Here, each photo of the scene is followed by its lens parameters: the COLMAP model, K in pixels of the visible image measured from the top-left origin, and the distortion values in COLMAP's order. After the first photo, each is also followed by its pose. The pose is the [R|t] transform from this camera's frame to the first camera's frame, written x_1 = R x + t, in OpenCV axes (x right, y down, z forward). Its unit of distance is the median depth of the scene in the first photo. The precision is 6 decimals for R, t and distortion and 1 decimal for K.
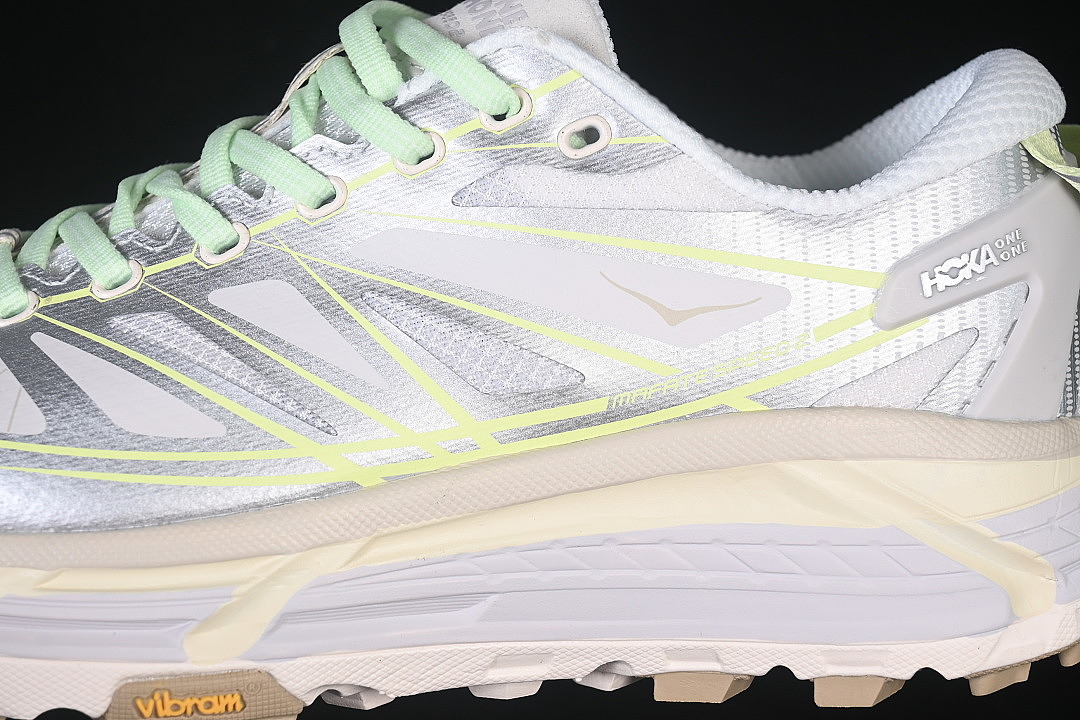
lens RADIAL K [[2335.4, 0, 540.8], [0, 2335.4, 360.8], [0, 0, 1]] dist [0.013053, 0.000000]
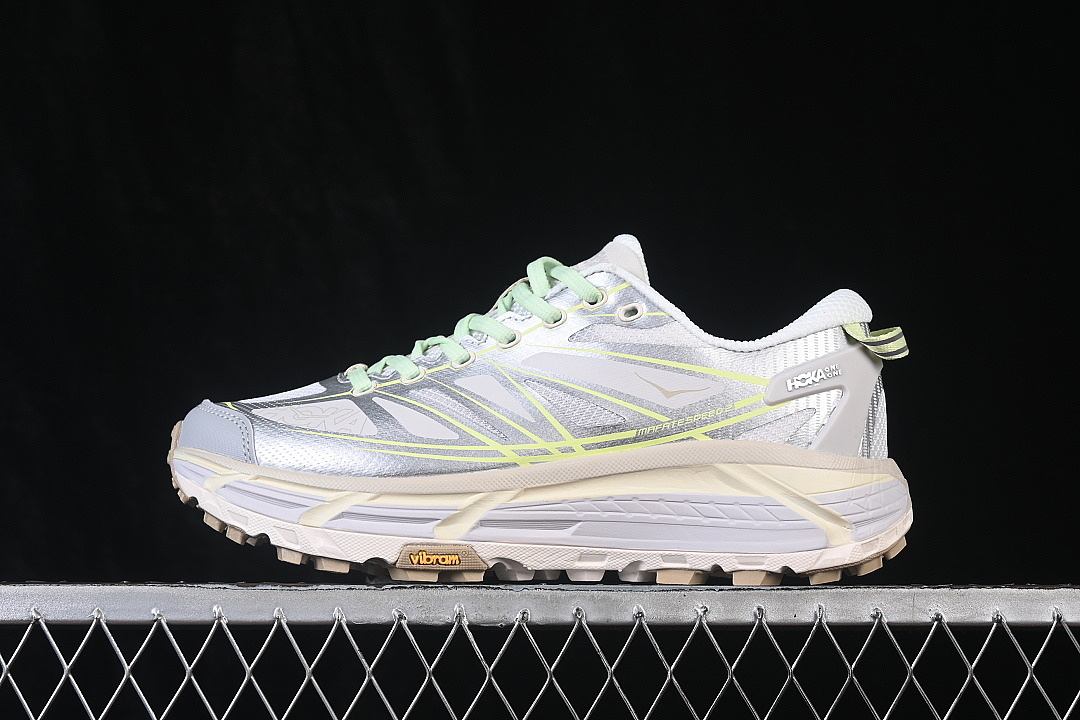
lens RADIAL K [[2335.4, 0, 542.2], [0, 2335.4, 358.6], [0, 0, 1]] dist [0.013053, 0.000000]
pose [[0.992690, 0.024876, -0.118103, 0.192392], [-0.050084, 0.975205, -0.215560, 0.413123], [0.109812, 0.219900, 0.969322, -1.087327]]
